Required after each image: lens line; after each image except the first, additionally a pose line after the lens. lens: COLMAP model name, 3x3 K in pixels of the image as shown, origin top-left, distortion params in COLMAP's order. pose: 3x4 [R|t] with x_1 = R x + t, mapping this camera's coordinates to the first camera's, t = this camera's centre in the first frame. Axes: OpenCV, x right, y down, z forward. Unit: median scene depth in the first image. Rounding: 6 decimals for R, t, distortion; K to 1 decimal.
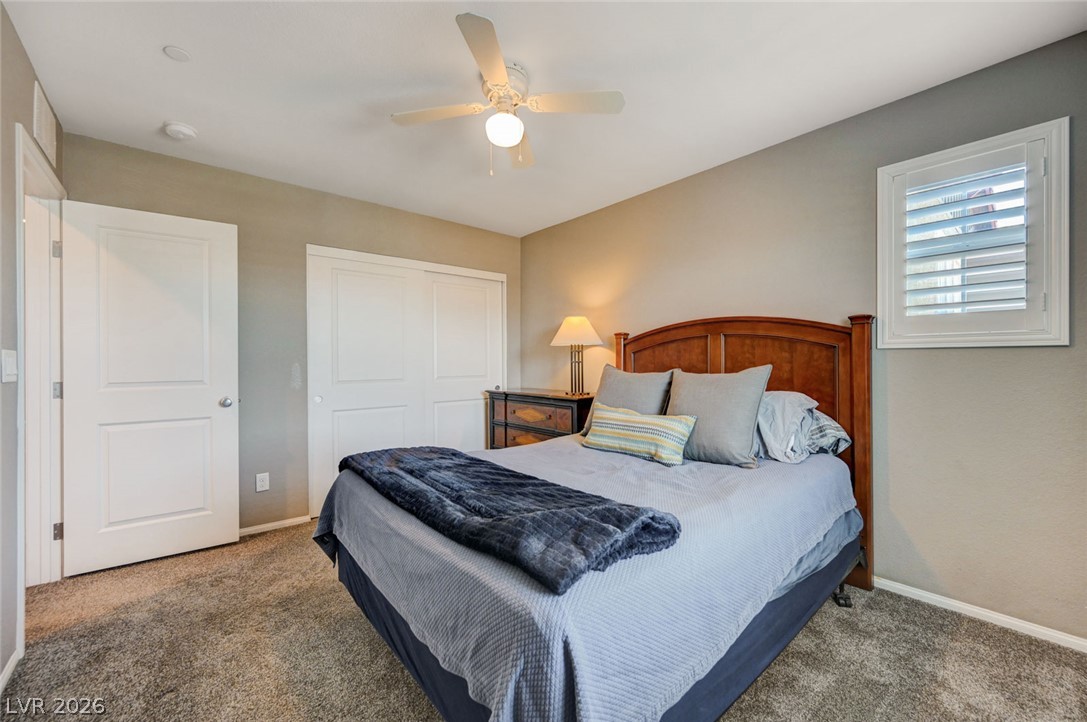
lens RADIAL K [[425.5, 0, 538.8], [0, 425.5, 360.1], [0, 0, 1]] dist [-0.003226, 0.000001]
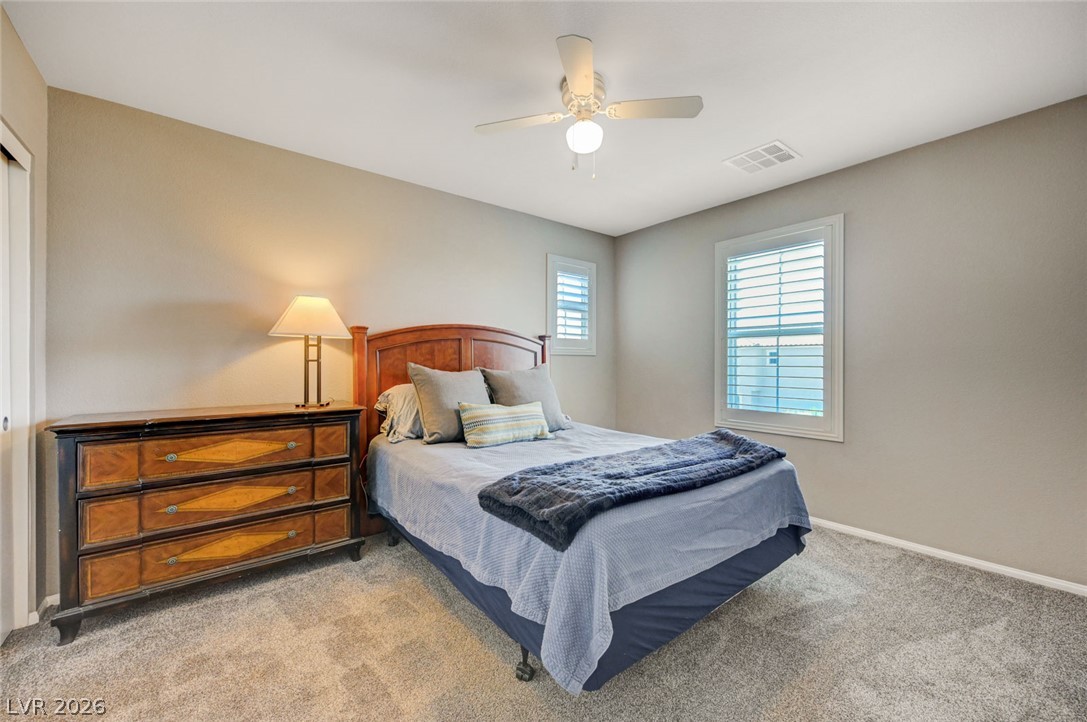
lens RADIAL K [[425.5, 0, 546.2], [0, 425.5, 364.4], [0, 0, 1]] dist [-0.003226, 0.000001]
pose [[0.035513, 0.009742, 0.999322, -0.728975], [0.001430, 0.999951, -0.009799, 0.023061], [-0.999368, 0.001777, 0.035497, 0.706440]]
